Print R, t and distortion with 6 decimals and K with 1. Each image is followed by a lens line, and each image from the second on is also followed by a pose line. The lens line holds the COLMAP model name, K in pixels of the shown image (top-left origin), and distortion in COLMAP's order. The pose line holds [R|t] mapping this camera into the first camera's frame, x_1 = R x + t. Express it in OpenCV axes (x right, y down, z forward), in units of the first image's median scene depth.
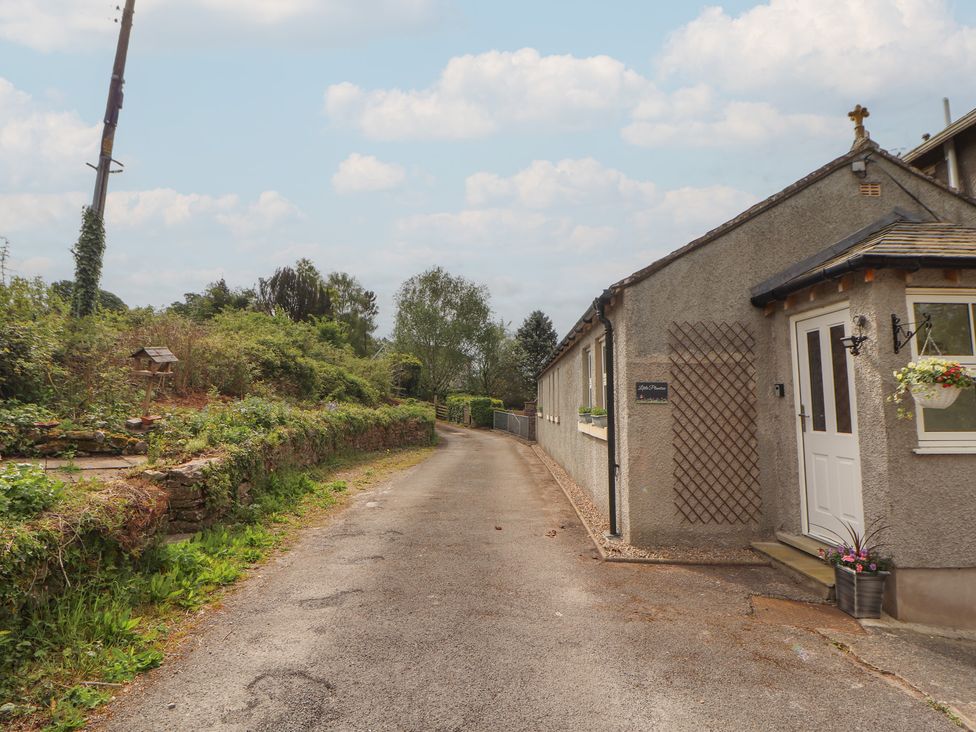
lens RADIAL K [[509.2, 0, 457.9], [0, 509.2, 358.1], [0, 0, 1]] dist [-0.012005, -0.004575]
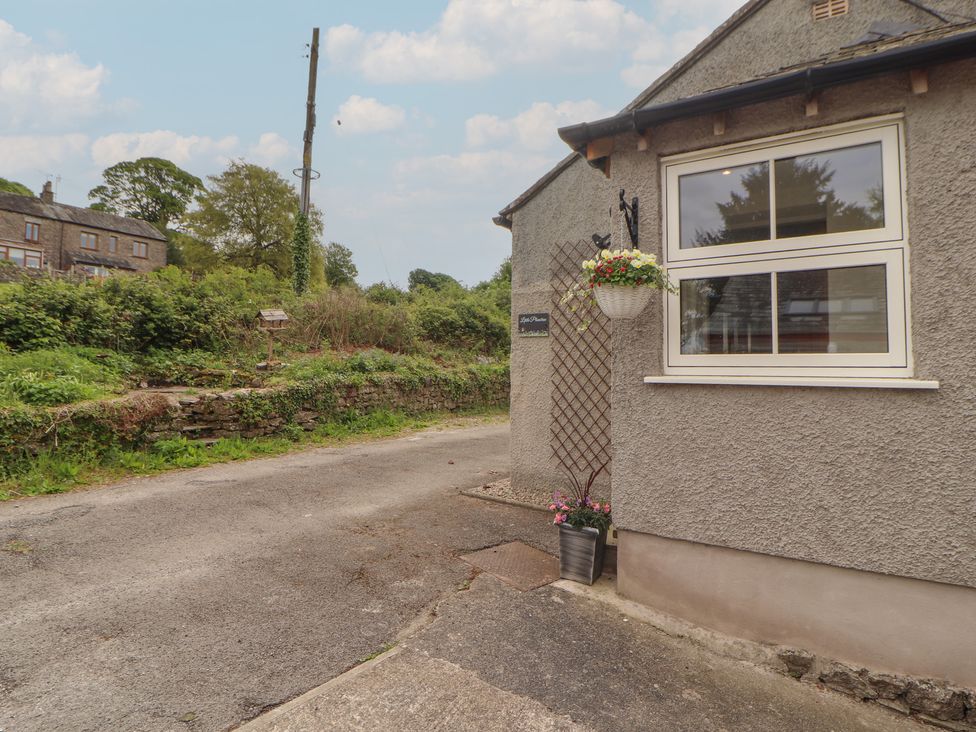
lens RADIAL K [[509.2, 0, 490.8], [0, 509.2, 356.1], [0, 0, 1]] dist [-0.012005, -0.004575]
pose [[0.862634, -0.009902, -0.505731, 0.781850], [0.043847, 0.997509, 0.055260, 0.070869], [0.503924, -0.069844, 0.860919, 0.171017]]
